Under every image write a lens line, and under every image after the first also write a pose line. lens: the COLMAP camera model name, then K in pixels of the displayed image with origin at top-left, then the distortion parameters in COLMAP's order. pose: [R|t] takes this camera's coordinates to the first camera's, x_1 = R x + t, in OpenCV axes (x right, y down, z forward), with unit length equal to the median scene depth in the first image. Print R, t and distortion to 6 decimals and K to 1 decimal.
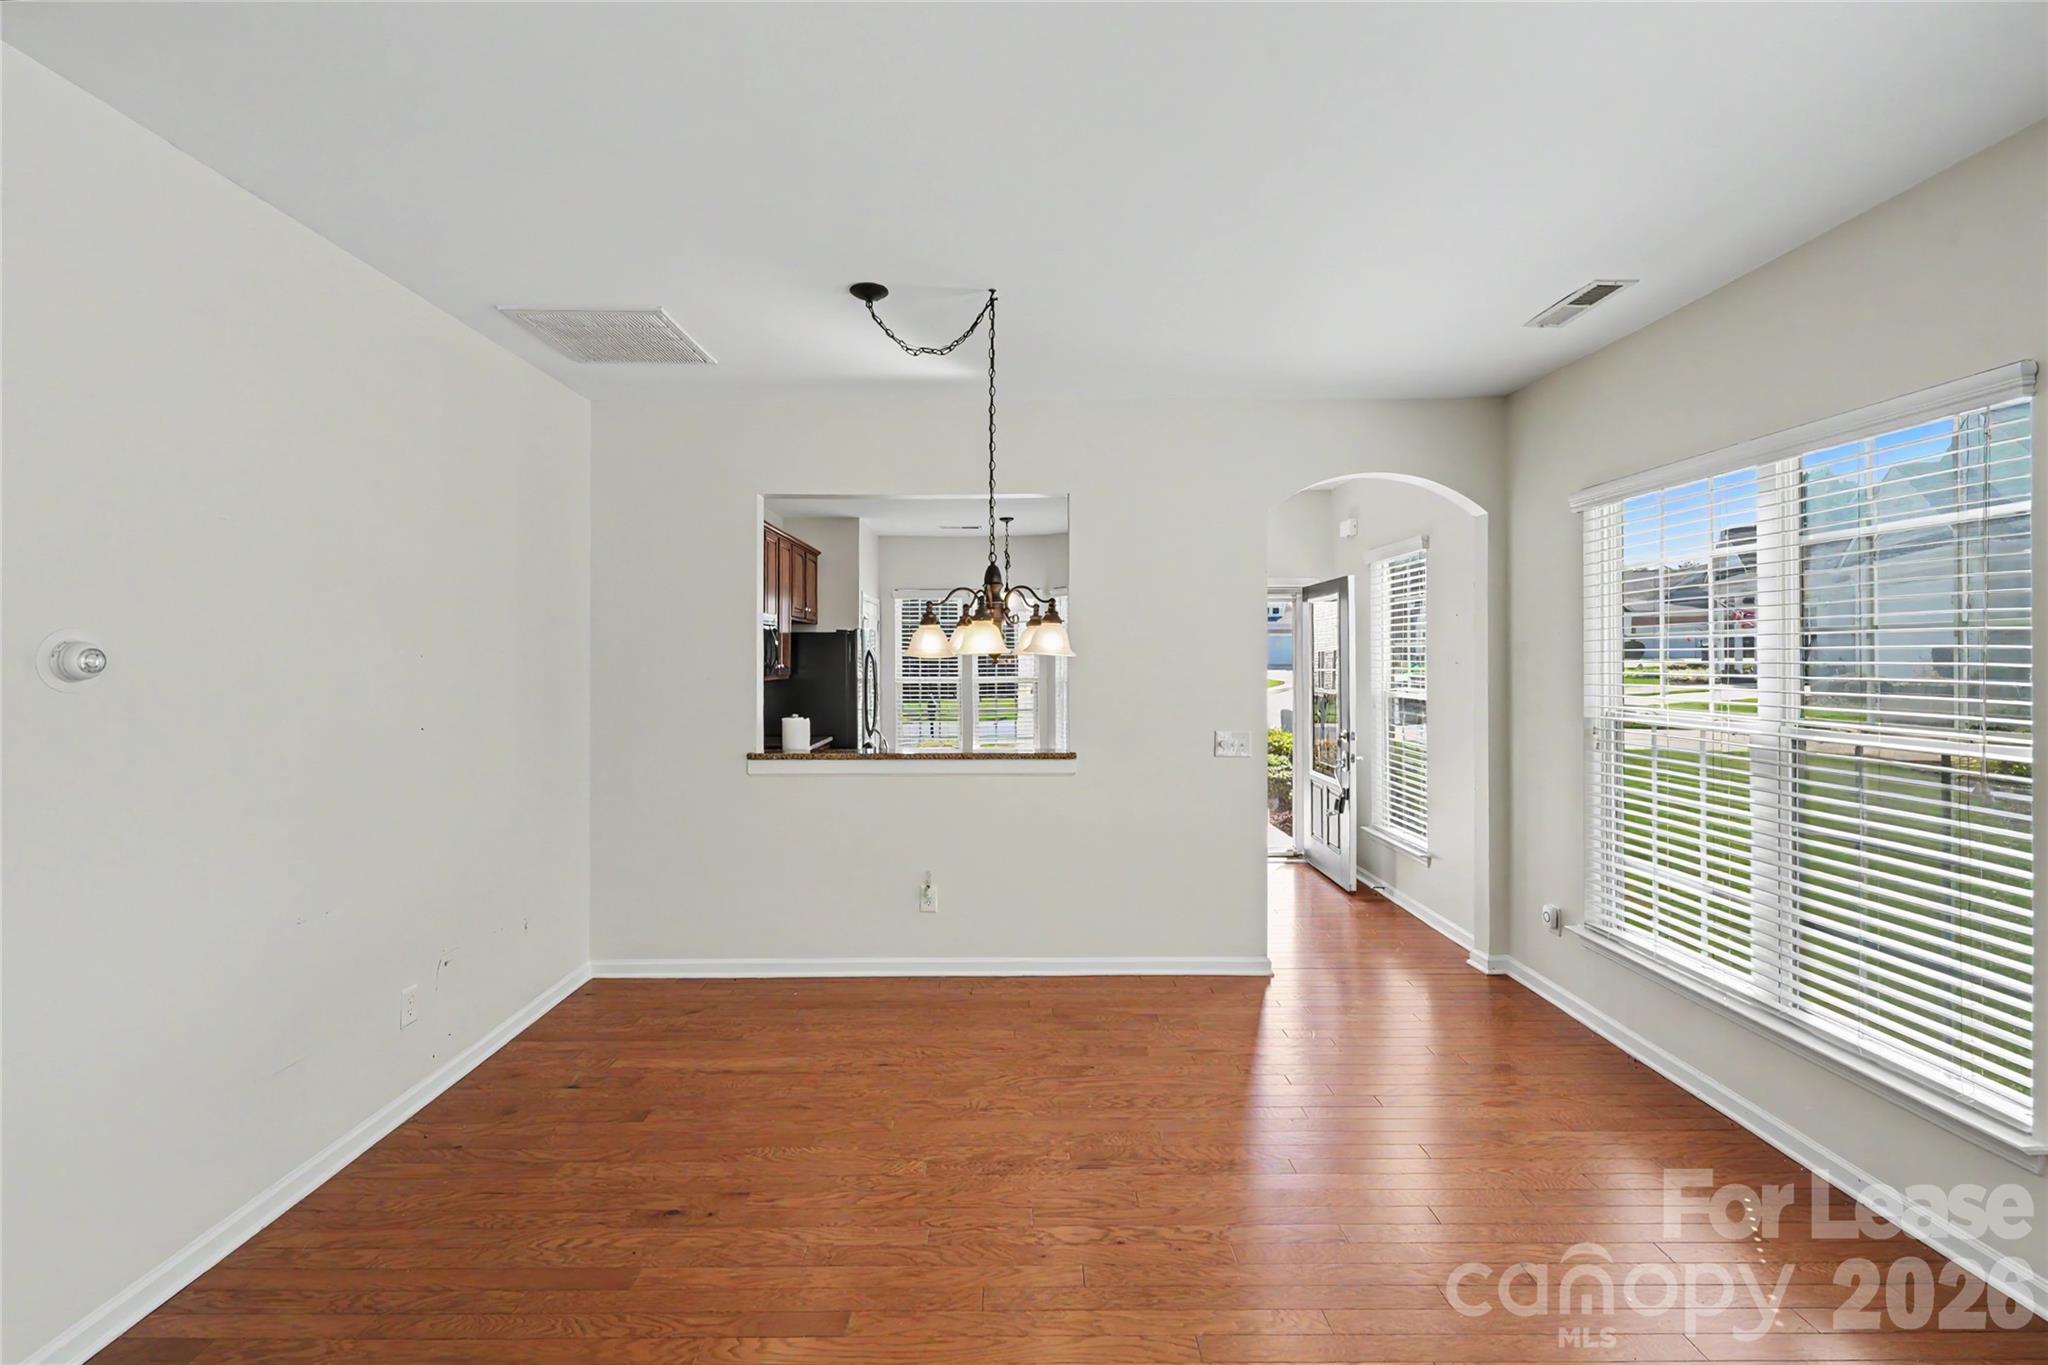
lens RADIAL K [[879.6, 0, 1023.8], [0, 879.6, 651.8], [0, 0, 1]] dist [-0.001224, -0.000014]
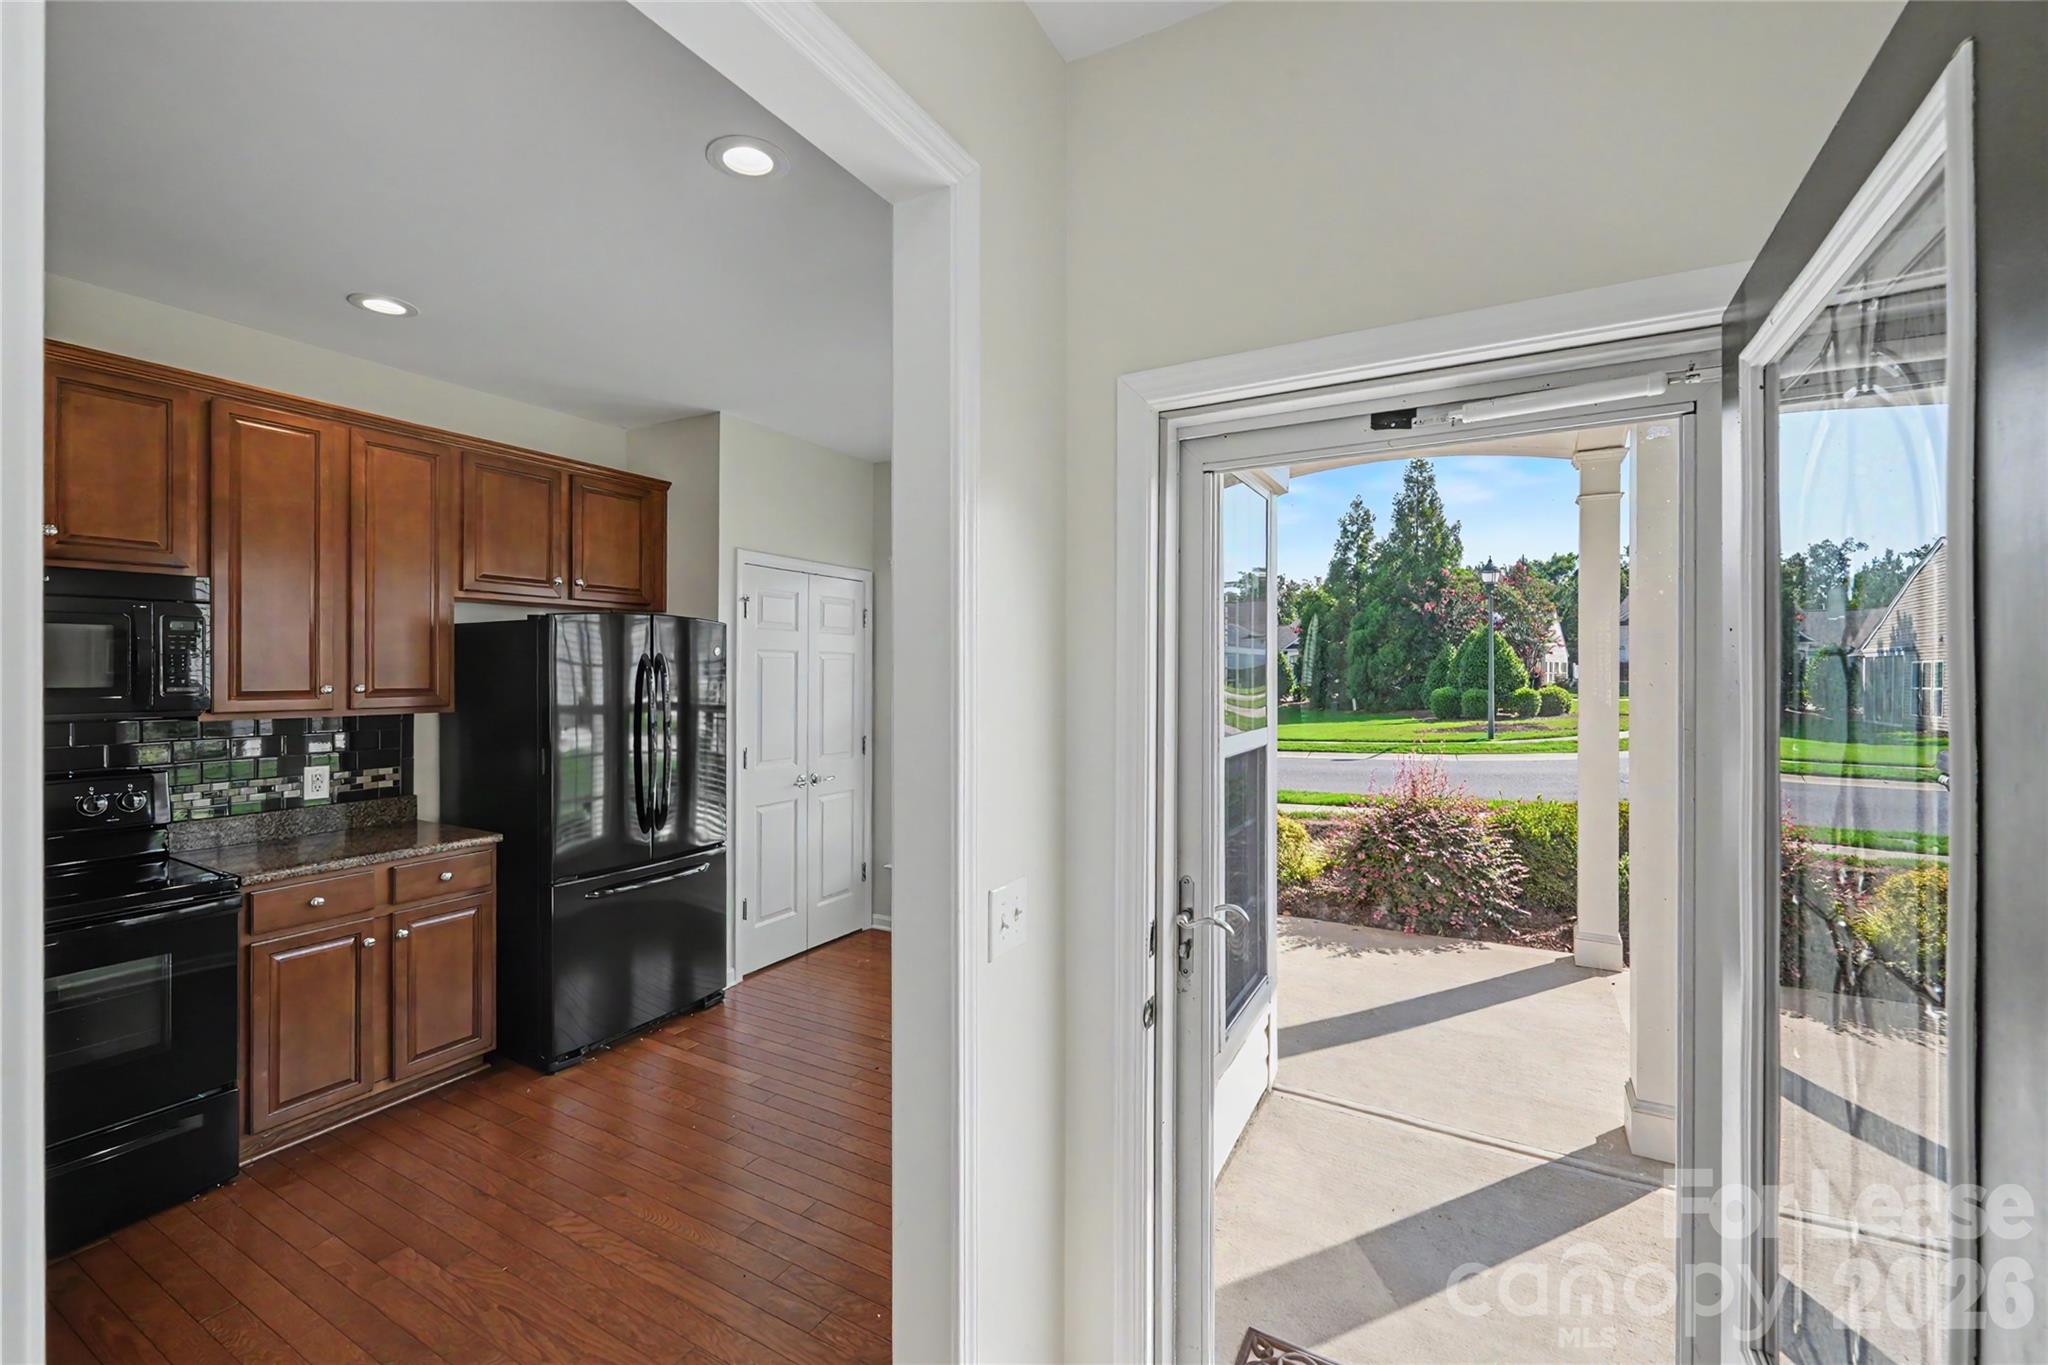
lens RADIAL K [[841.4, 0, 1023.4], [0, 841.4, 671.4], [0, 0, 1]] dist [0.002504, -0.002317]
pose [[0.865110, 0.004255, -0.501564, 0.465146], [0.000004, 0.999964, 0.008490, 0.004212], [0.501582, -0.007347, 0.865079, 1.295291]]
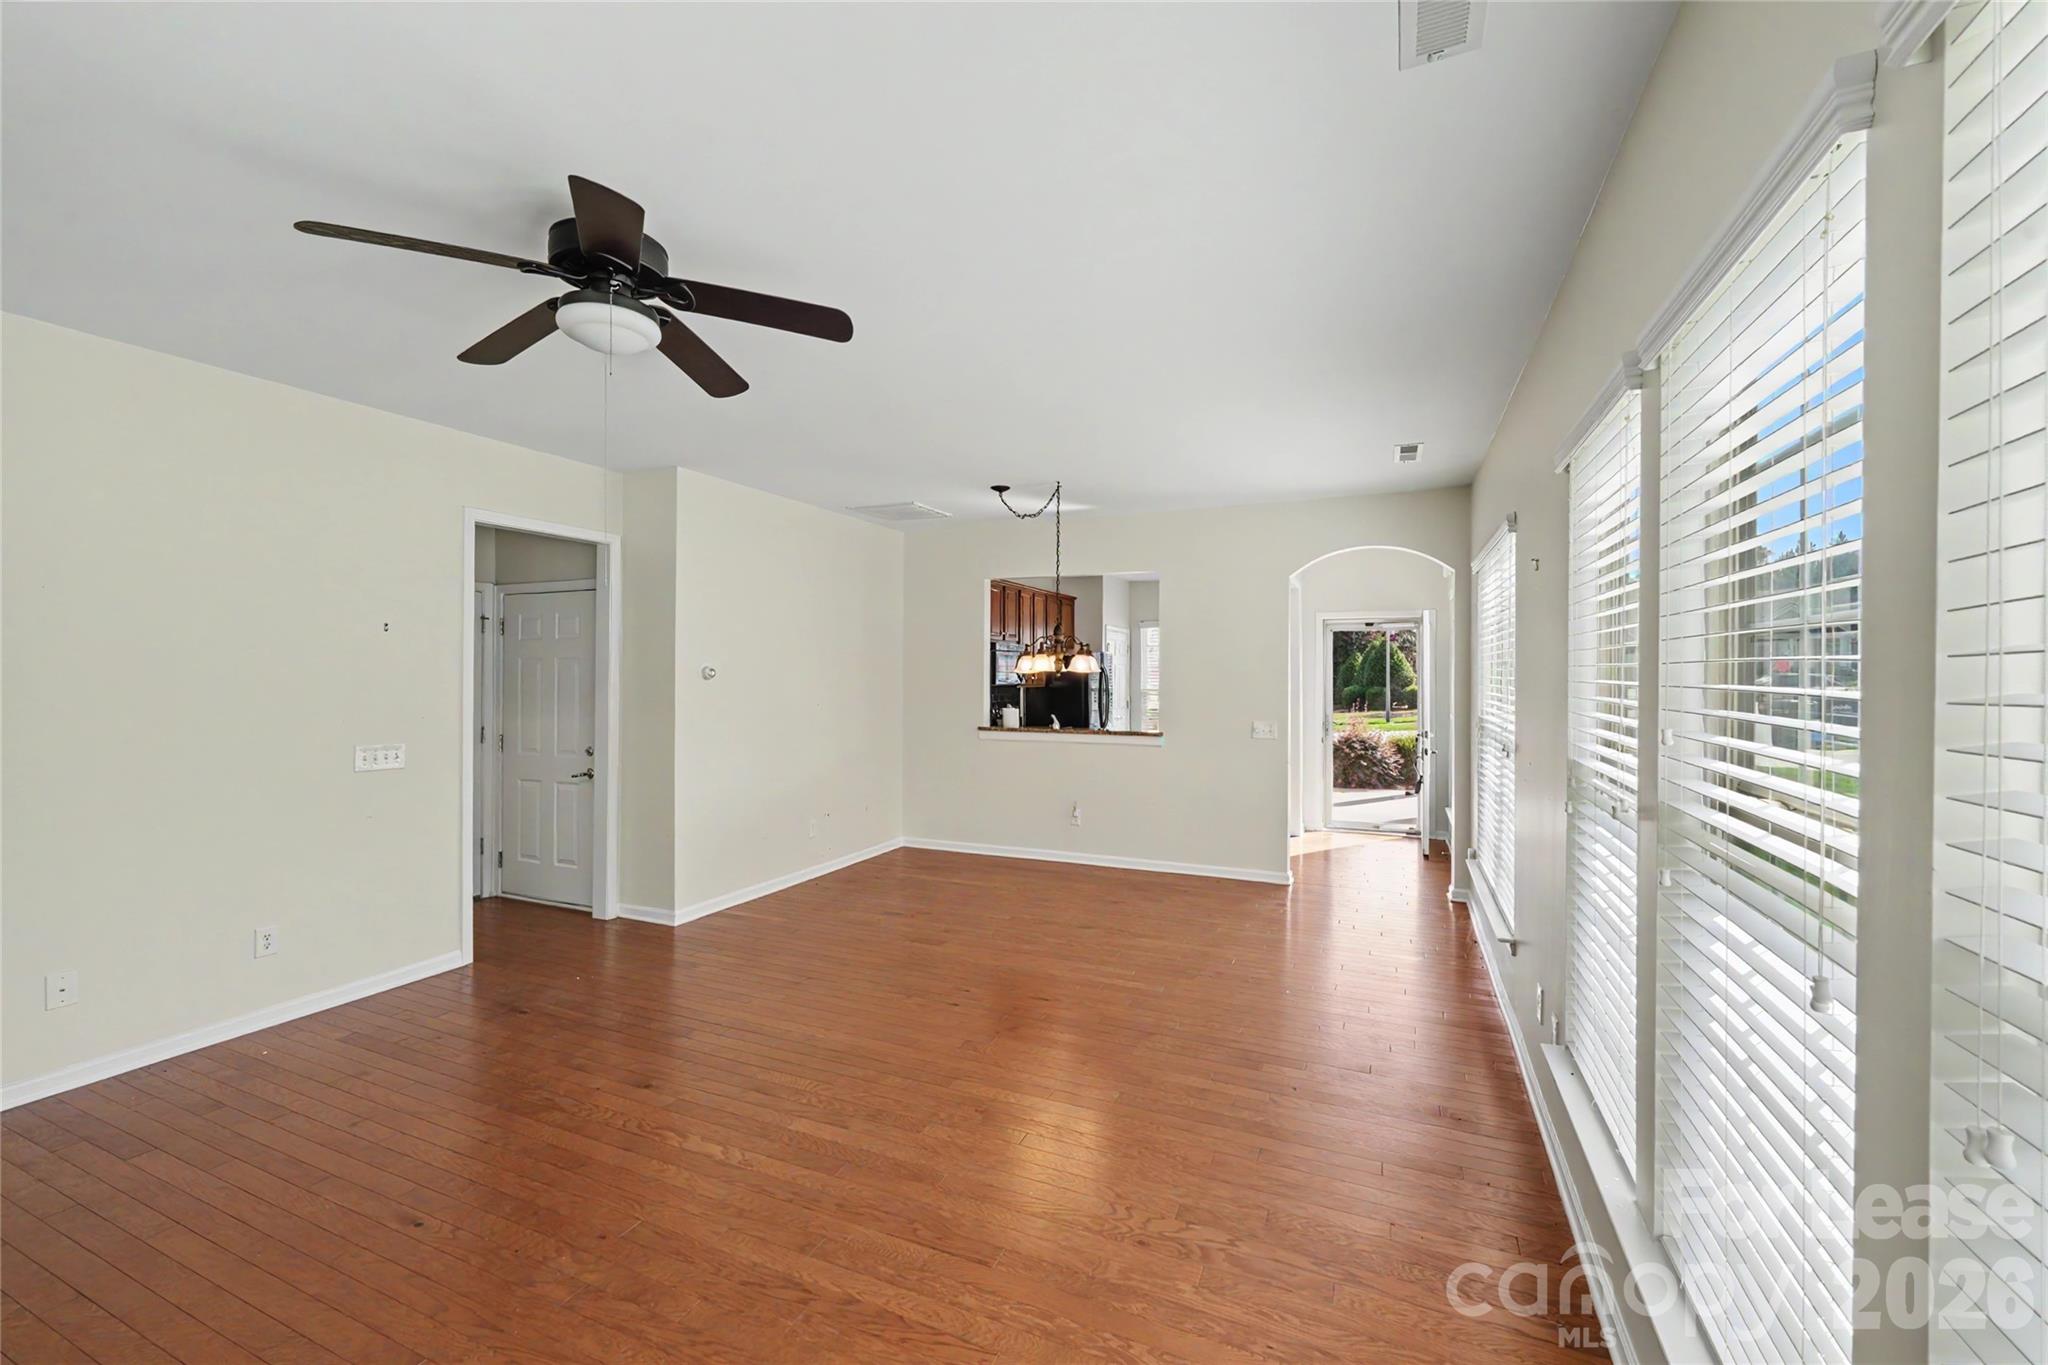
lens RADIAL K [[841.4, 0, 1021.9], [0, 841.4, 670.3], [0, 0, 1]] dist [0.002504, -0.002317]
pose [[0.909762, 0.002518, -0.415122, 0.498372], [-0.000790, 0.999990, 0.004333, -0.005822], [0.415129, -0.003614, 0.909756, -0.536718]]
